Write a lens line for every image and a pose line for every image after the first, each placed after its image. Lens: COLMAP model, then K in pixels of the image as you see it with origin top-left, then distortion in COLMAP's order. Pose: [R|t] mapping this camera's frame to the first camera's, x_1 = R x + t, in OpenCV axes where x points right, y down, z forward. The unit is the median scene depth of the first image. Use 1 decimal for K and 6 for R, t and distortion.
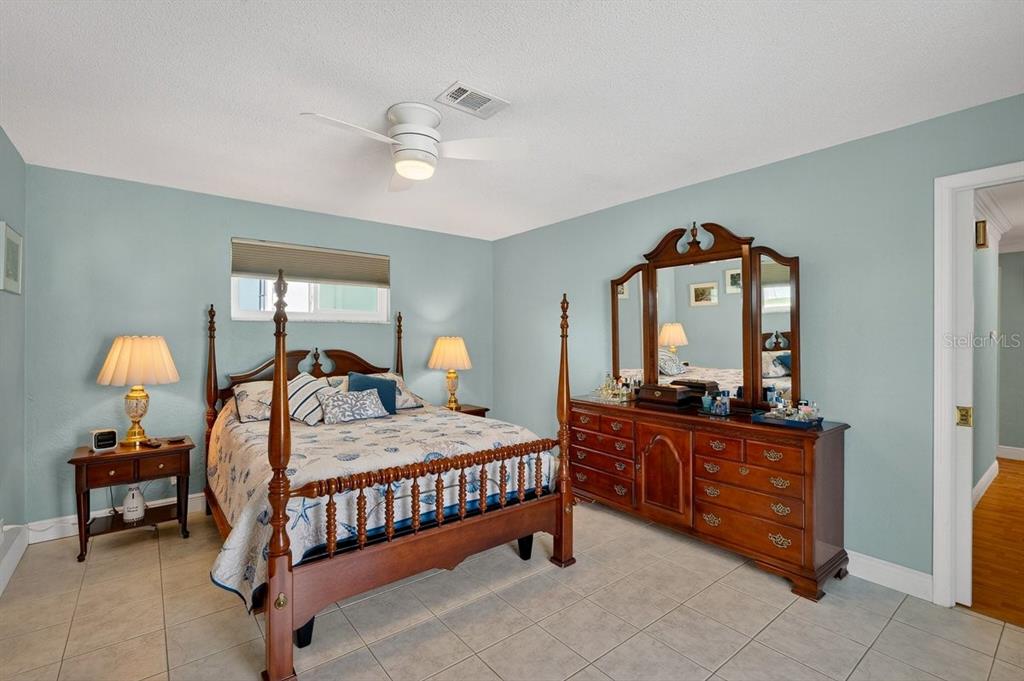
lens RADIAL K [[461.2, 0, 506.8], [0, 461.2, 340.2], [0, 0, 1]] dist [0.002519, 0.000038]
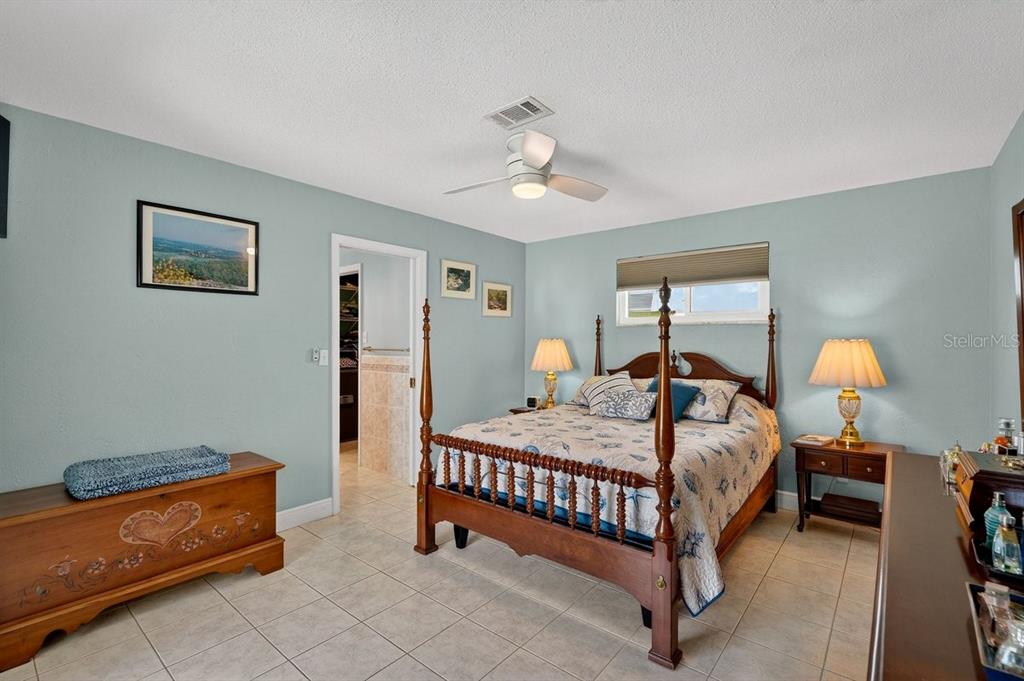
lens RADIAL K [[461.2, 0, 502.9], [0, 461.2, 338.0], [0, 0, 1]] dist [0.002519, 0.000038]
pose [[0.195733, -0.005679, -0.980641, 0.593333], [-0.004301, 0.999969, -0.006650, -0.002174], [0.980648, 0.005520, 0.195703, 0.476810]]
